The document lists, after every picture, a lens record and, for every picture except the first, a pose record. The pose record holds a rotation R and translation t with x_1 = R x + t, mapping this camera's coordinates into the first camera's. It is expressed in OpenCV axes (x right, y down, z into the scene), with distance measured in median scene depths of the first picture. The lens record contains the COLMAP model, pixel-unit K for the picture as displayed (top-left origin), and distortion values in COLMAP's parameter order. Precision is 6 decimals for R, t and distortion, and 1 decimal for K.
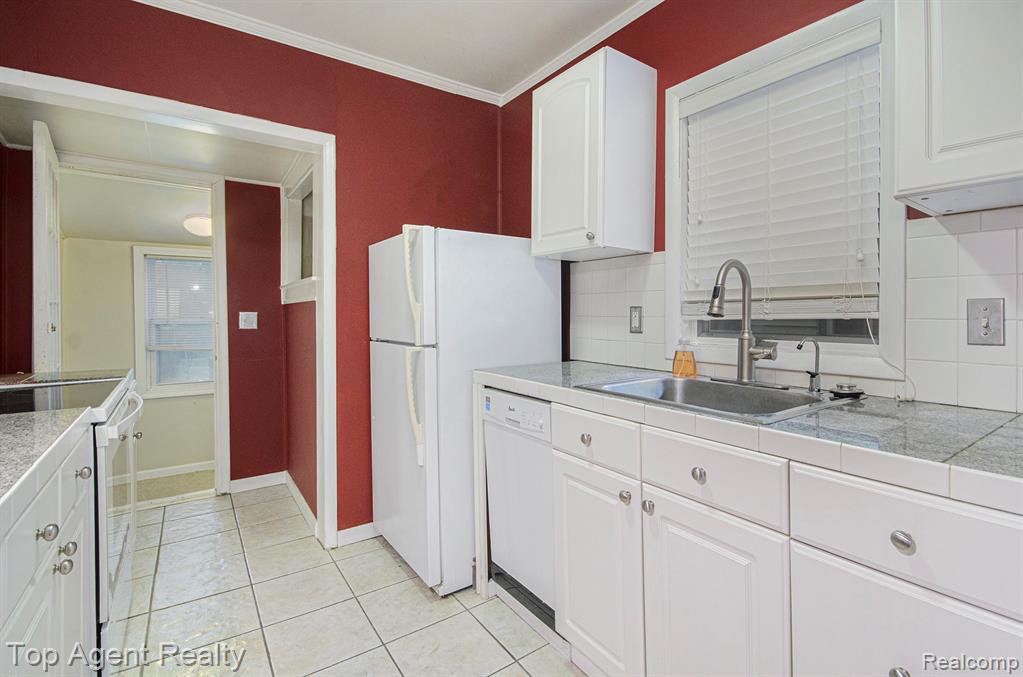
lens RADIAL K [[476.8, 0, 513.0], [0, 476.8, 316.9], [0, 0, 1]] dist [-0.000403, -0.000365]
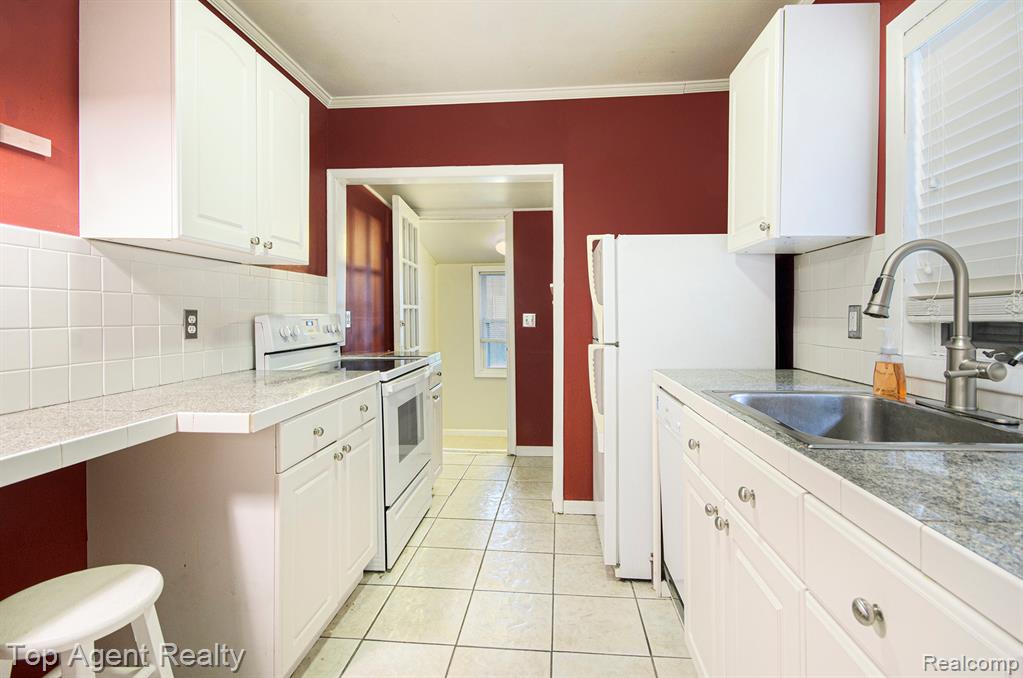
lens RADIAL K [[469.9, 0, 509.5], [0, 469.9, 314.7], [0, 0, 1]] dist [0.002071, 0.000091]
pose [[0.770986, -0.000329, -0.636852, 0.319272], [-0.005589, 0.999958, -0.007282, 0.003169], [0.636828, 0.009174, 0.770951, 0.022813]]
